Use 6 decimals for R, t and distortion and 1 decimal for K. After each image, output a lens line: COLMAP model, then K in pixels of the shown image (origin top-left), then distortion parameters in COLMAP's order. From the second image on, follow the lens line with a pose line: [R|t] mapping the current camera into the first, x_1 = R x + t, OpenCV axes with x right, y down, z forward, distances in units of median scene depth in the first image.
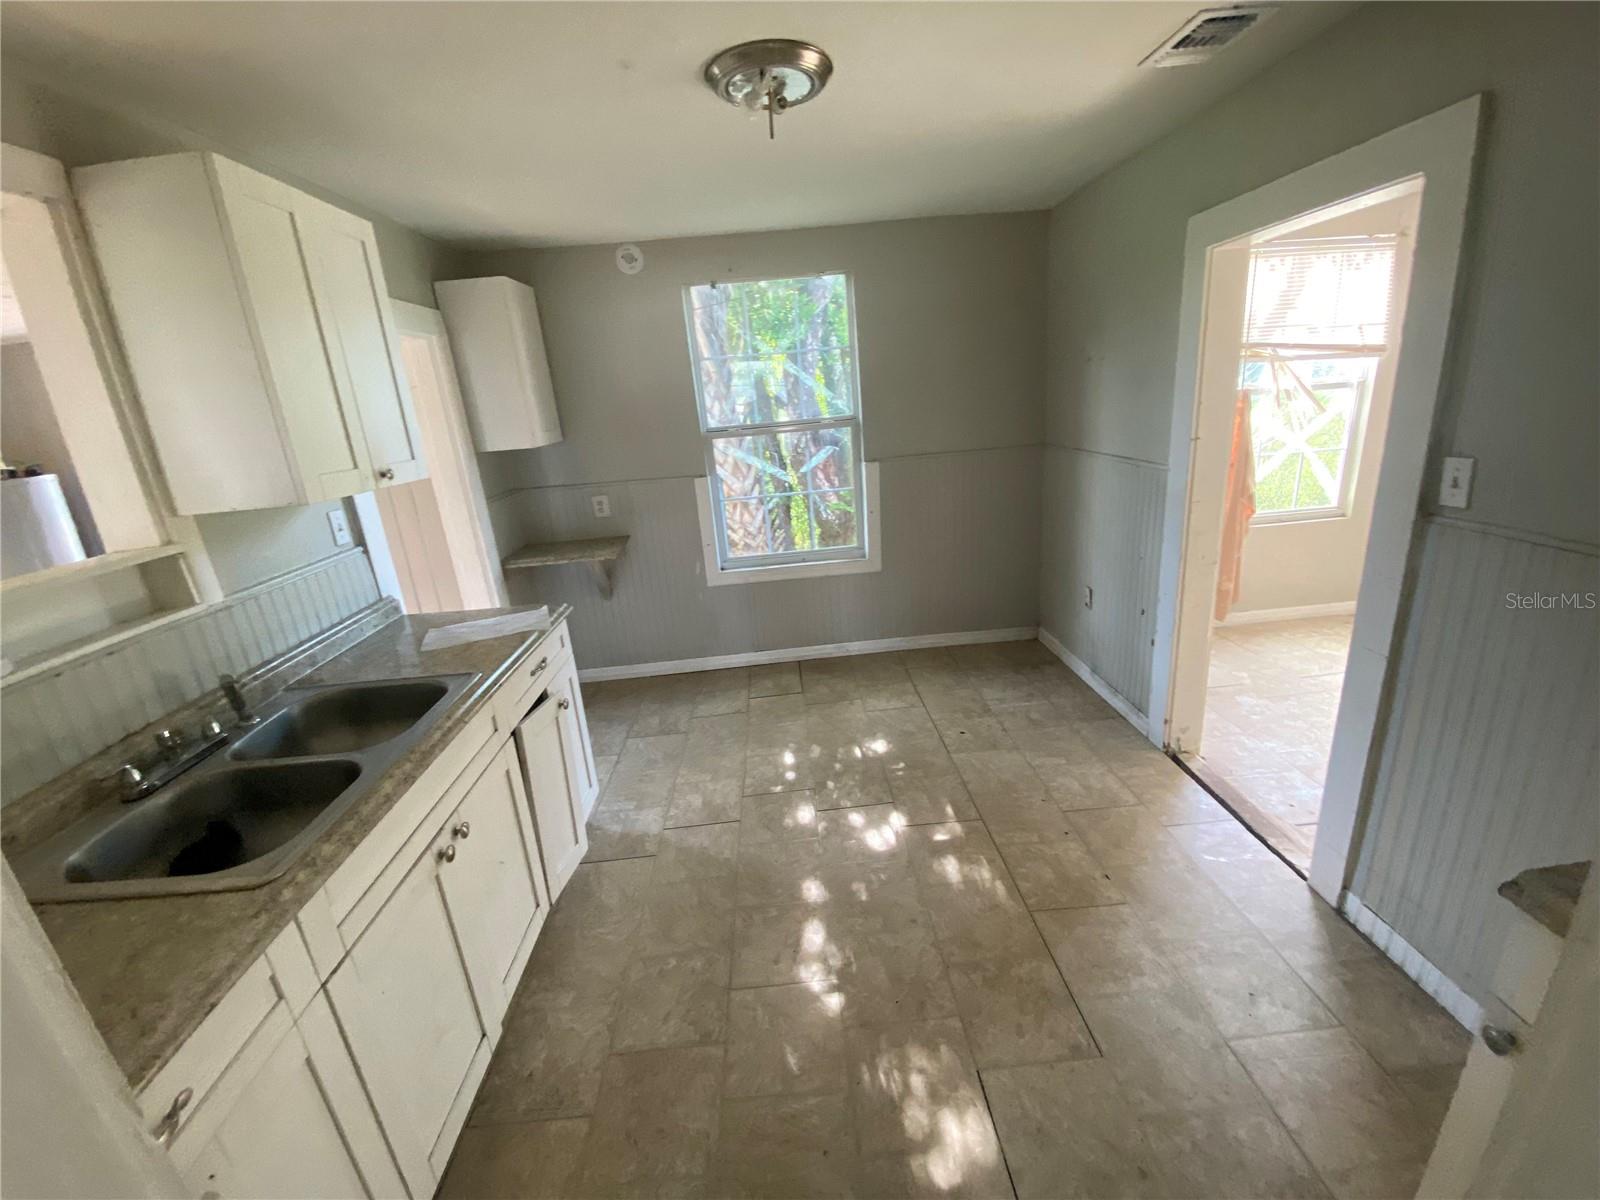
lens RADIAL K [[651.5, 0, 807.0], [0, 651.5, 611.0], [0, 0, 1]] dist [-0.004854, -0.006848]
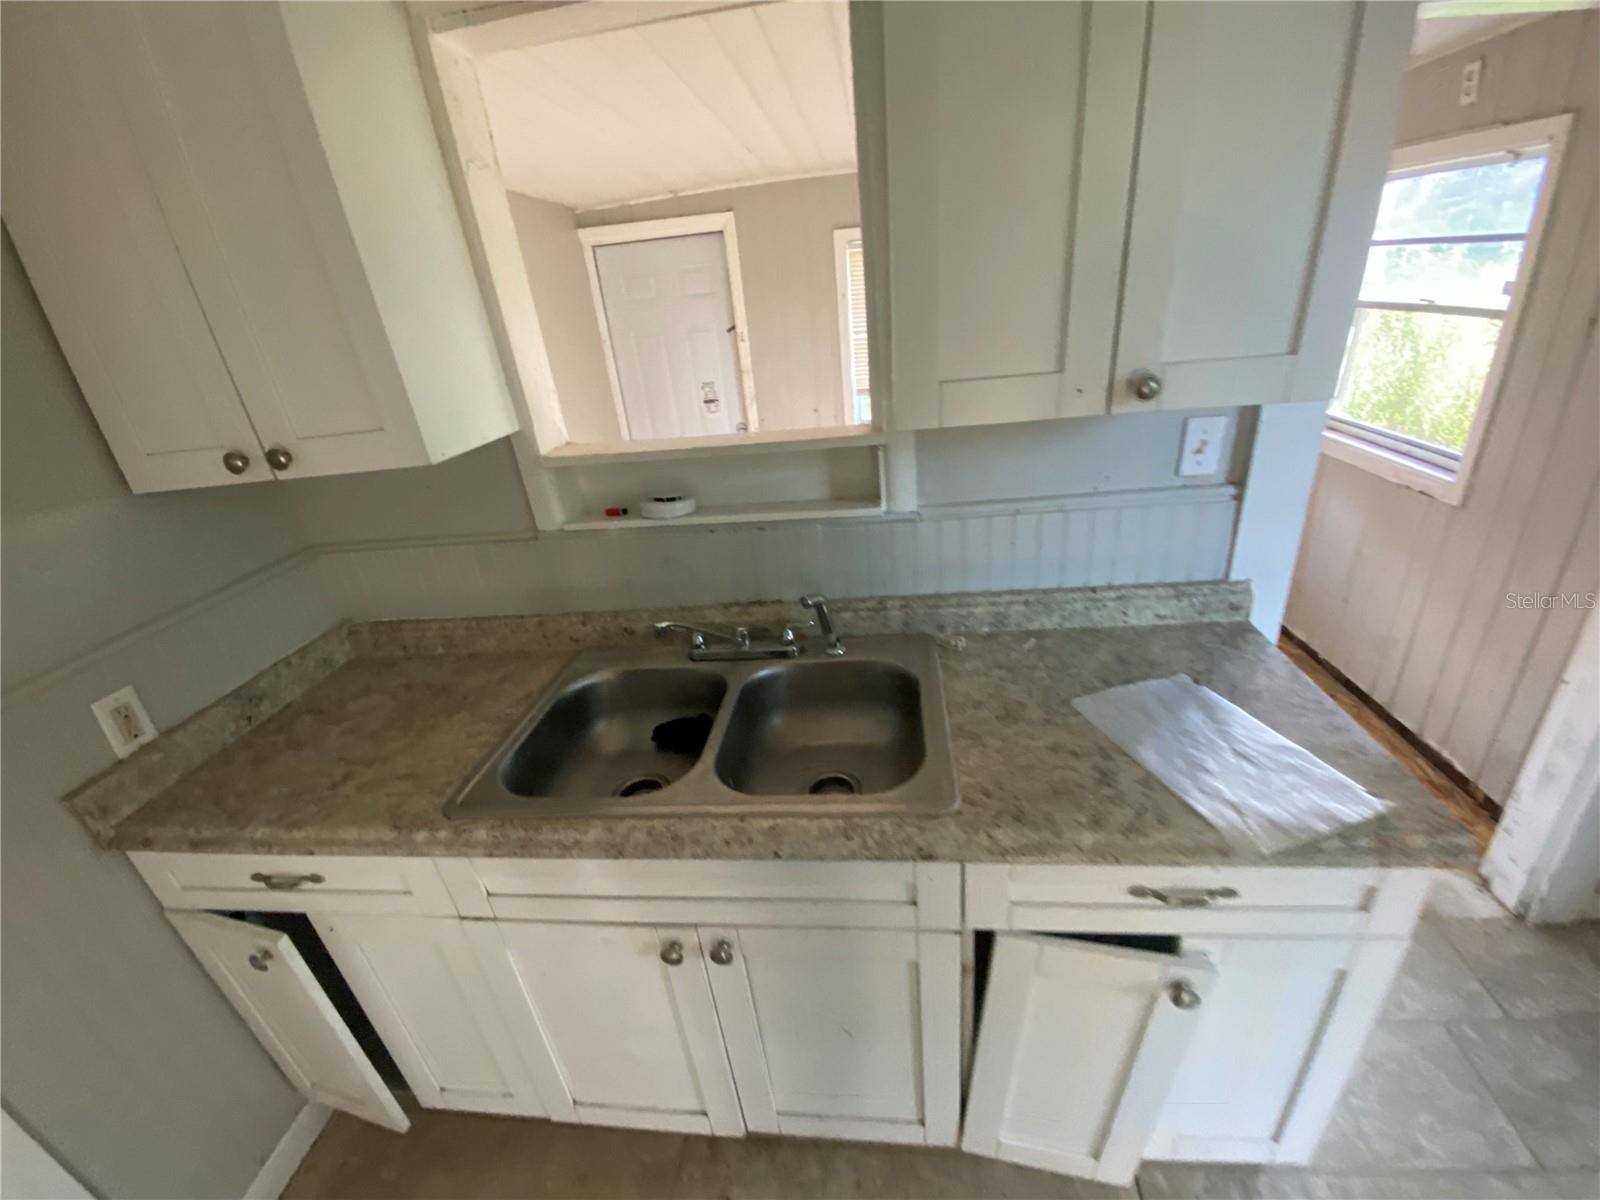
lens RADIAL K [[651.5, 0, 802.3], [0, 651.5, 602.6], [0, 0, 1]] dist [-0.004854, -0.006848]
pose [[-0.163973, 0.491982, -0.855024, -0.109984], [-0.201619, 0.831745, 0.517253, -0.270538], [0.965641, 0.257205, -0.037191, 0.798611]]
